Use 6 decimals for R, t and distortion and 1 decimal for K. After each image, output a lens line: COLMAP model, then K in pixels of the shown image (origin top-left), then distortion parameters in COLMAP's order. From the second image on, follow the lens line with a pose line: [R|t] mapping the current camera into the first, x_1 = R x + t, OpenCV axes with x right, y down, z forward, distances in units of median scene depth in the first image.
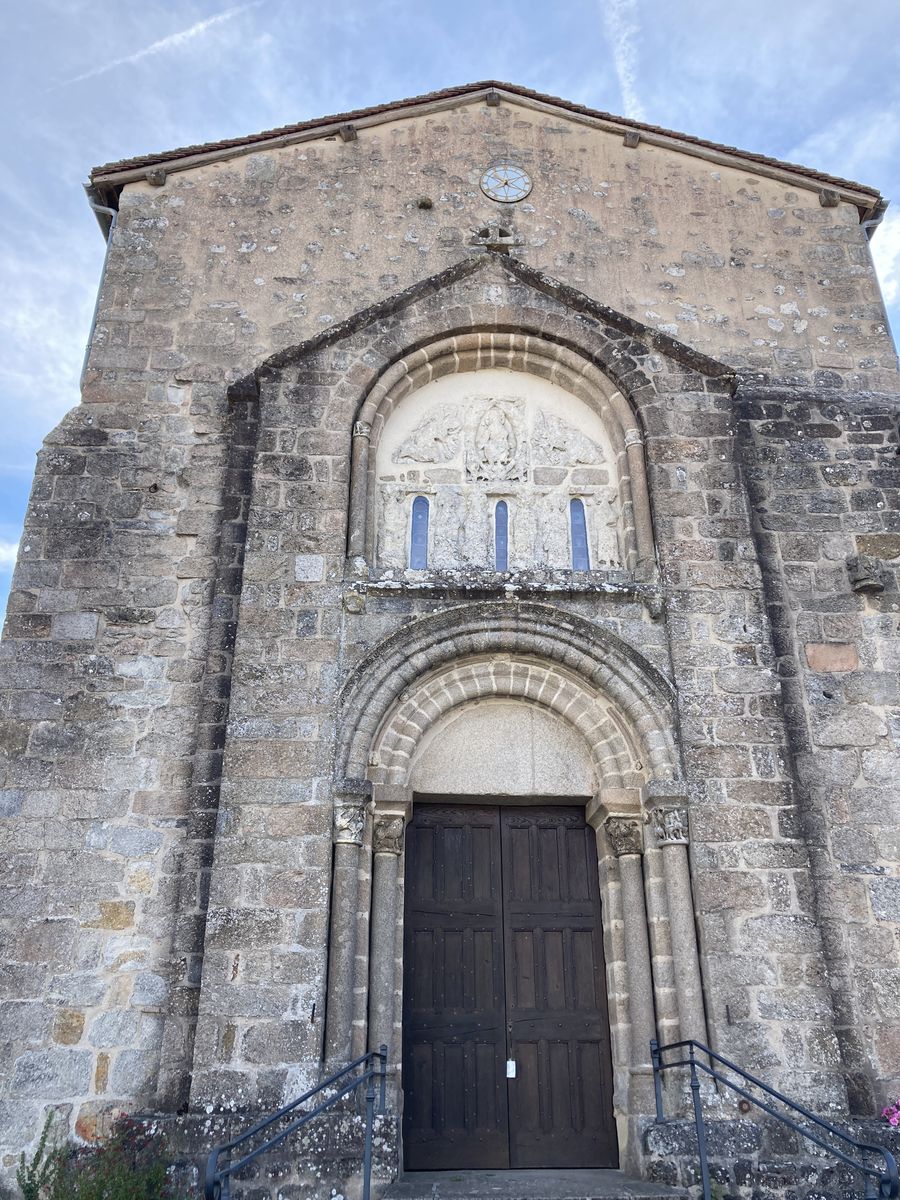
lens RADIAL K [[993.1, 0, 464.0], [0, 993.1, 600.1], [0, 0, 1]] dist [0.095495, -0.158048]
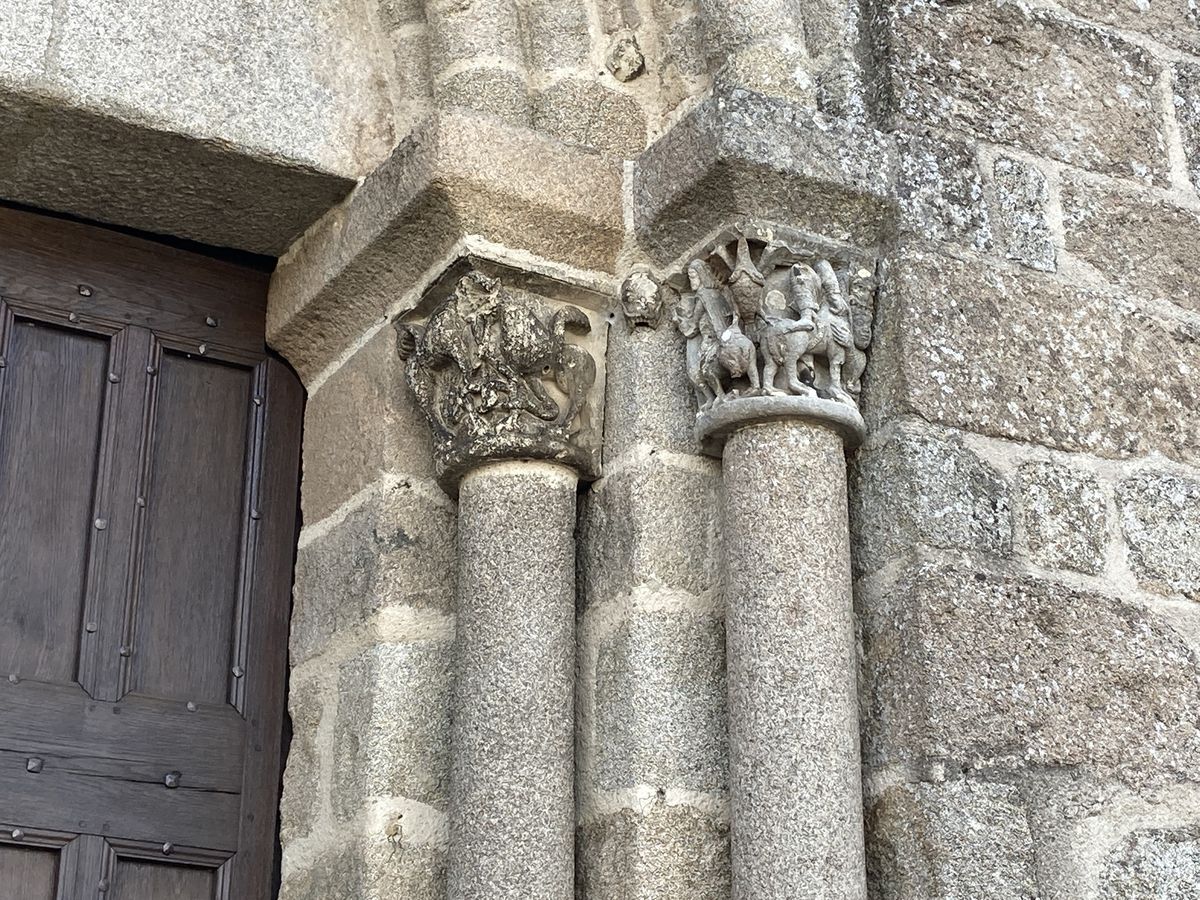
lens RADIAL K [[2541.5, 0, 601.7], [0, 2541.5, 355.1], [0, 0, 1]] dist [0.248814, -0.803597]
pose [[0.901147, 0.199235, 0.385019, -0.009140], [-0.195375, 0.979475, -0.049566, 0.263218], [-0.386992, -0.030557, 0.921576, 0.577680]]
